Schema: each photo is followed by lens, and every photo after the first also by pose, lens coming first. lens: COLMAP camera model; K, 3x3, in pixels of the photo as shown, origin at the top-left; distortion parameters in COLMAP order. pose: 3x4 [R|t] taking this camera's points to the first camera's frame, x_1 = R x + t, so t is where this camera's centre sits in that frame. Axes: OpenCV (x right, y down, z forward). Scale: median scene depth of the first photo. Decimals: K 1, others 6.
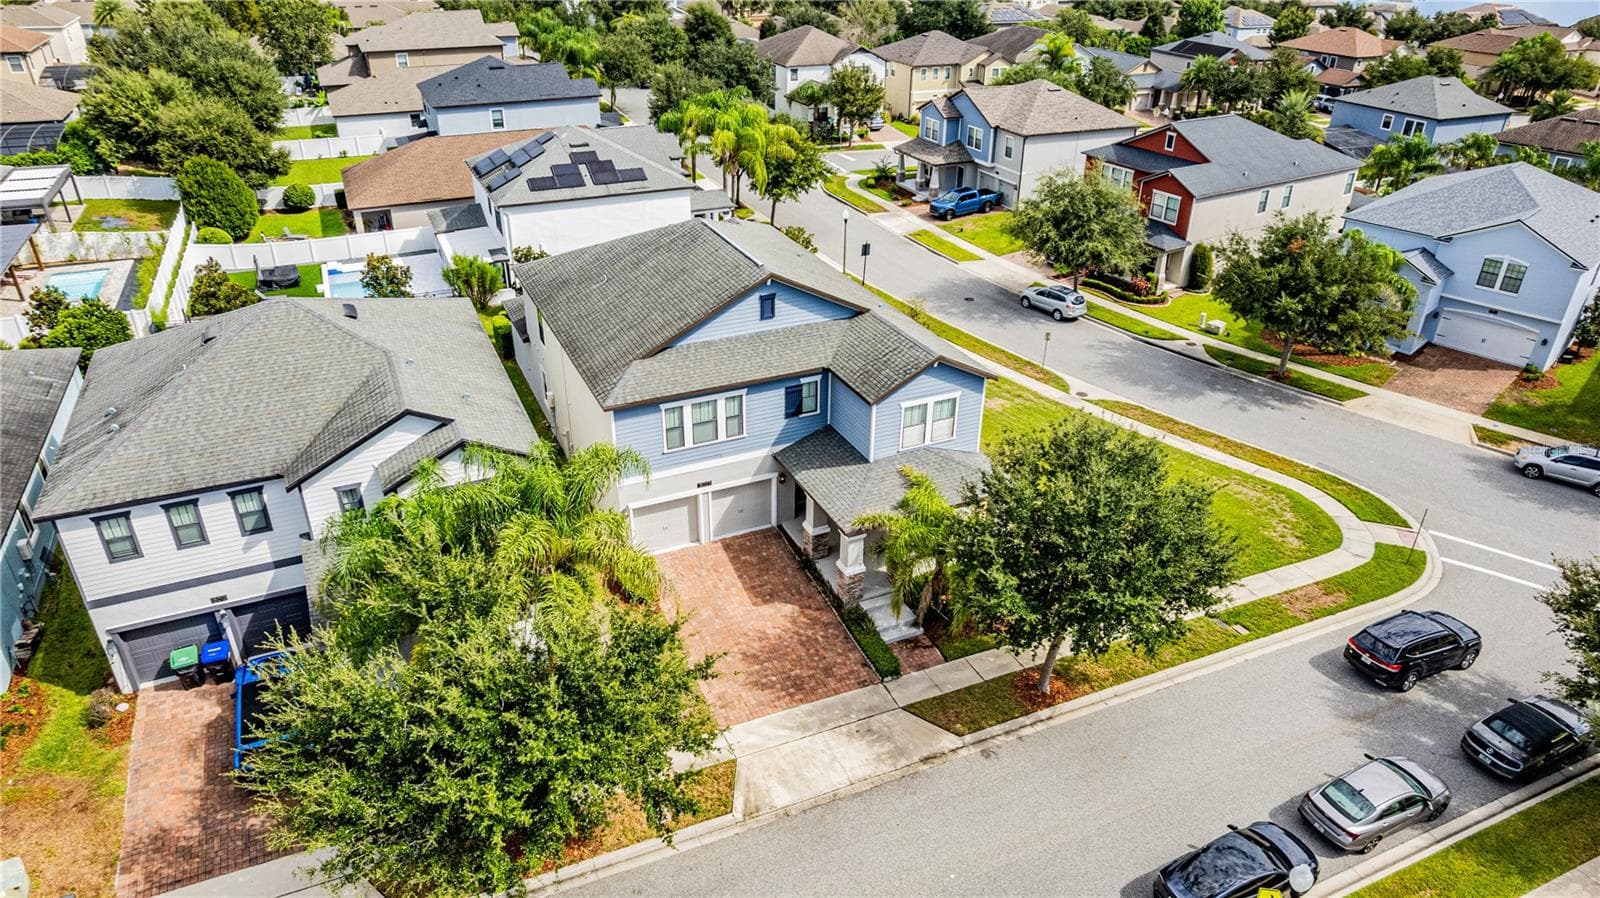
lens RADIAL K [[1043.7, 0, 776.0], [0, 1043.7, 457.0], [0, 0, 1]] dist [-0.045179, 0.029981]
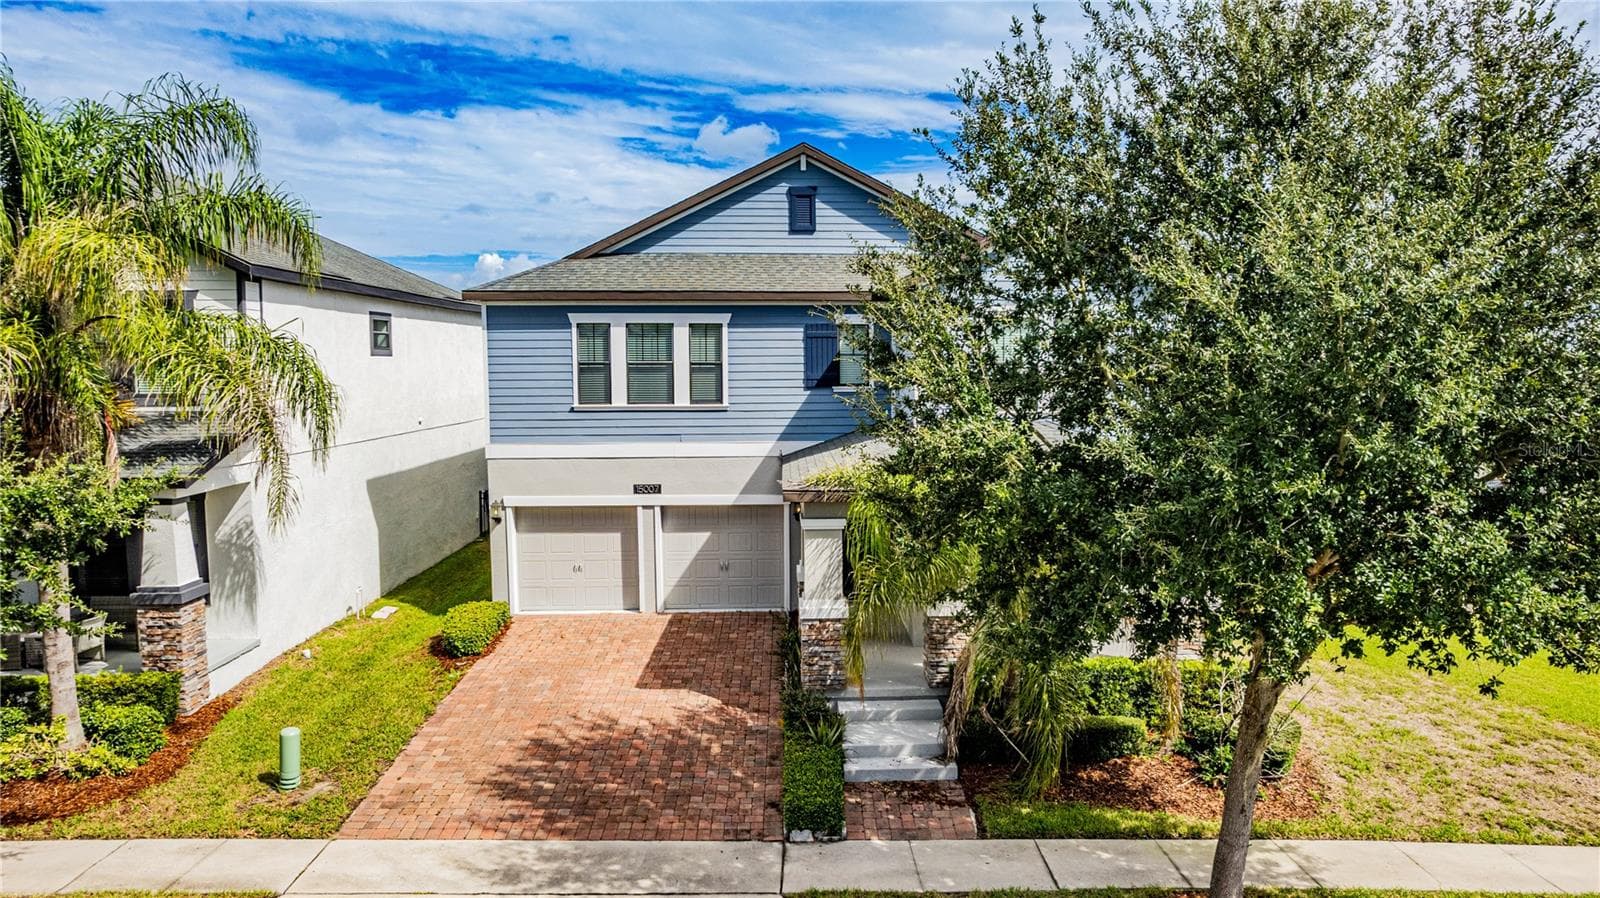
lens RADIAL K [[1043.7, 0, 829.3], [0, 1043.7, 482.4], [0, 0, 1]] dist [-0.045179, 0.029981]
pose [[0.929431, 0.034350, -0.367395, 0.143995], [-0.171904, 0.921319, -0.348741, 0.127407], [0.326508, 0.387287, 0.862207, 0.350154]]
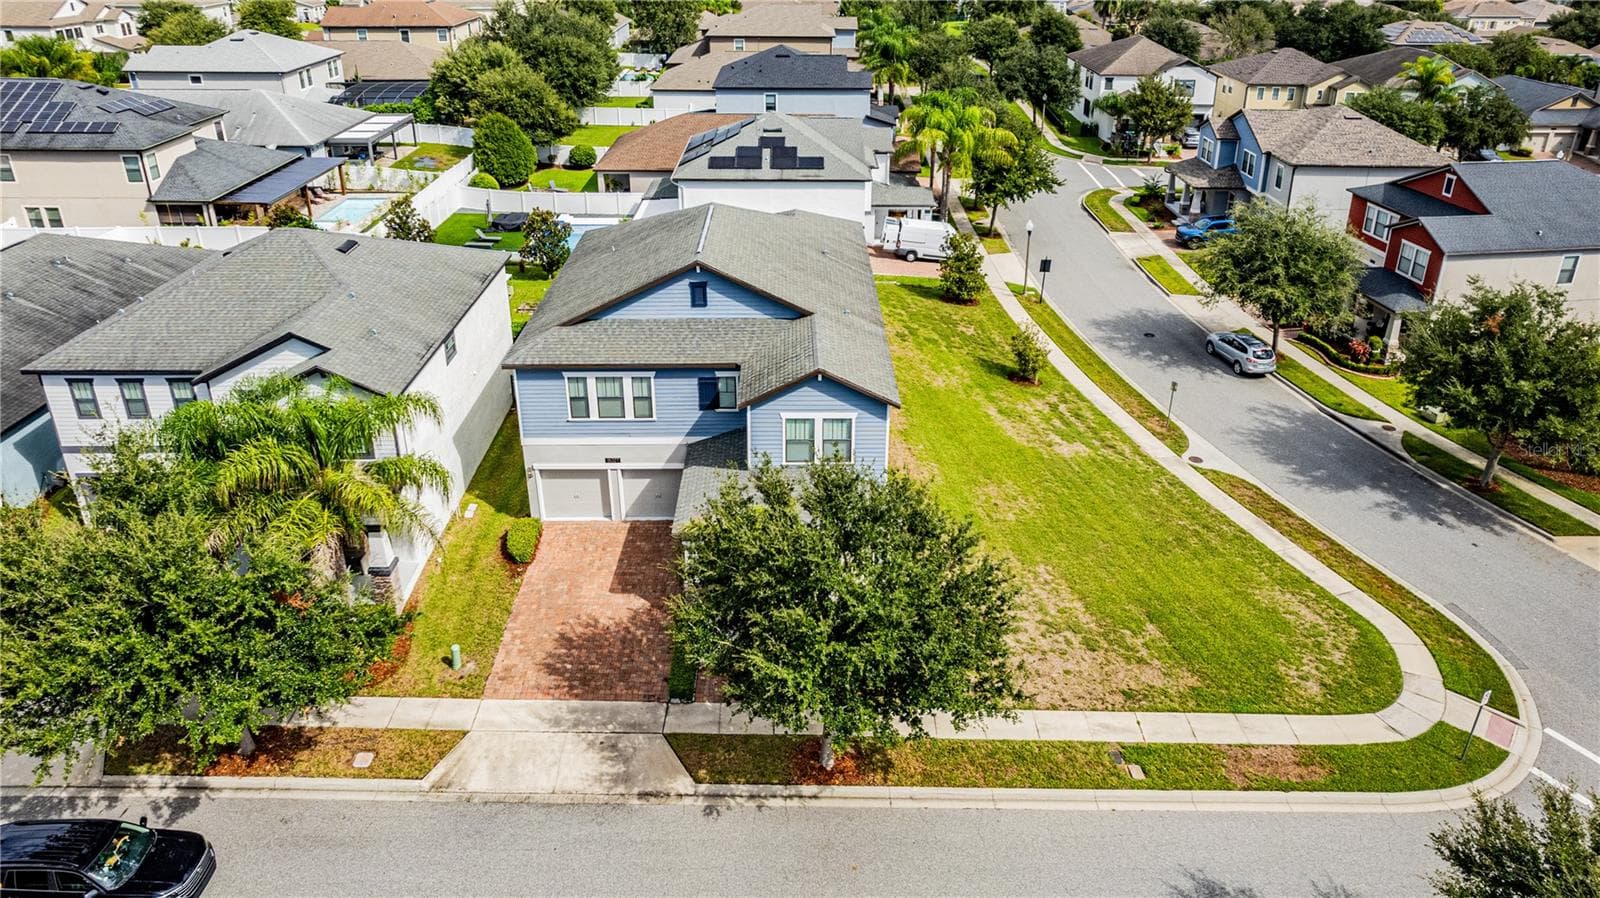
lens RADIAL K [[1043.7, 0, 792.5], [0, 1043.7, 365.8], [0, 0, 1]] dist [-0.045179, 0.029981]
pose [[0.914107, 0.162984, -0.371276, 0.281344], [-0.192483, 0.980333, -0.043557, -0.033322], [0.356875, 0.111280, 0.927501, 0.082729]]
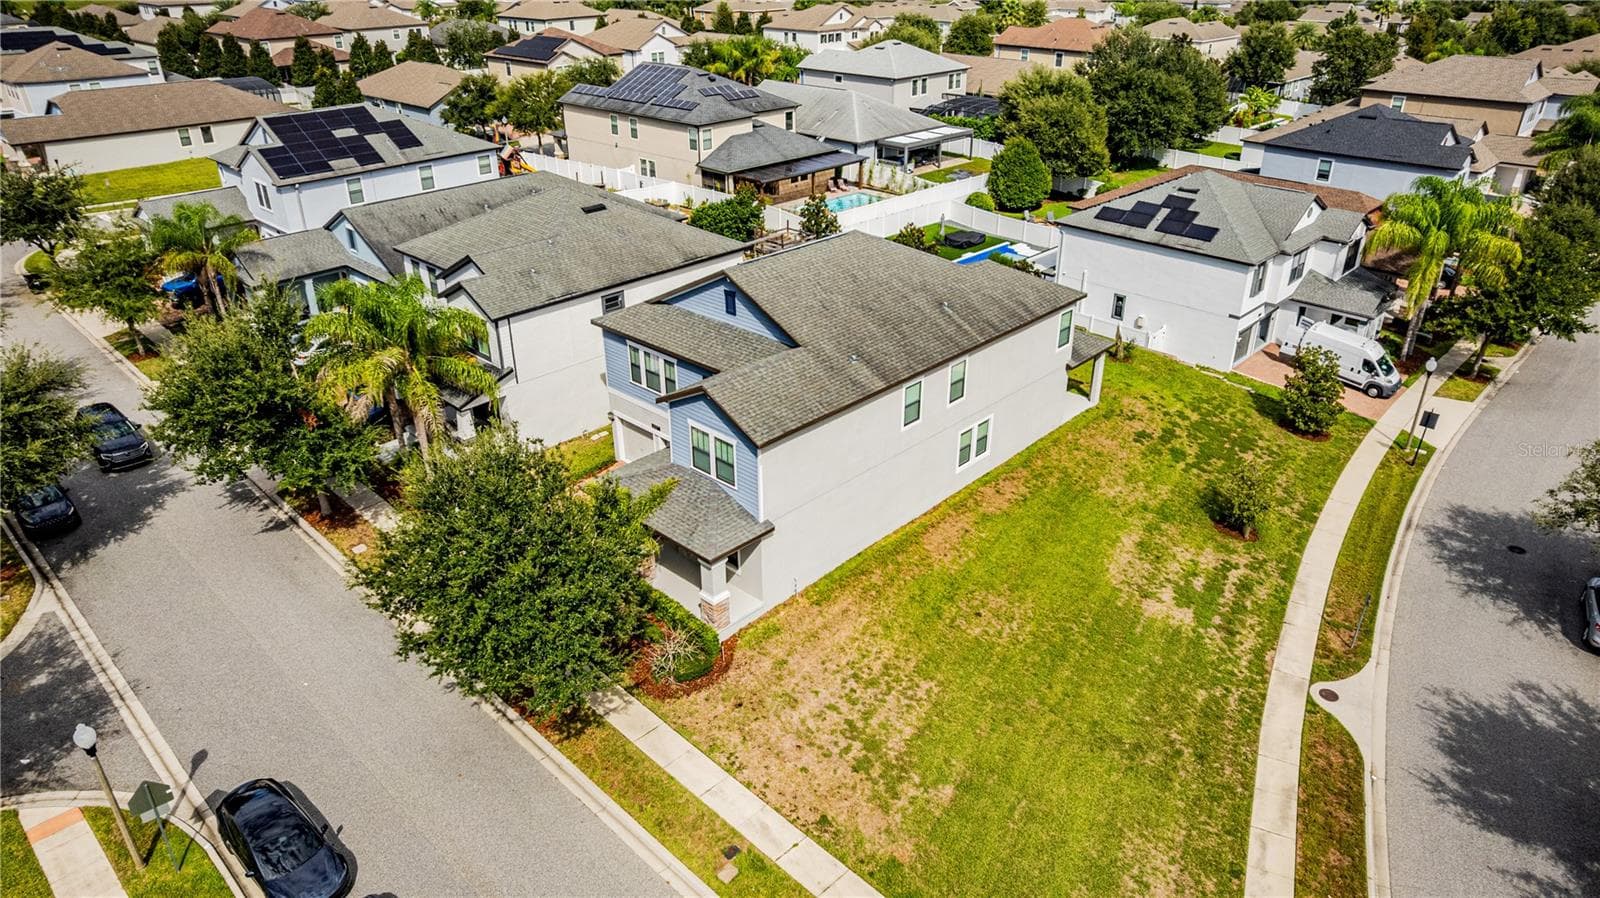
lens RADIAL K [[993.7, 0, 795.2], [0, 993.7, 472.9], [0, 0, 1]] dist [-0.035595, -0.006171]
pose [[0.364530, 0.441776, -0.819727, 0.578476], [-0.437441, 0.858361, 0.268069, -0.185898], [0.822048, 0.260863, 0.506149, 0.372113]]
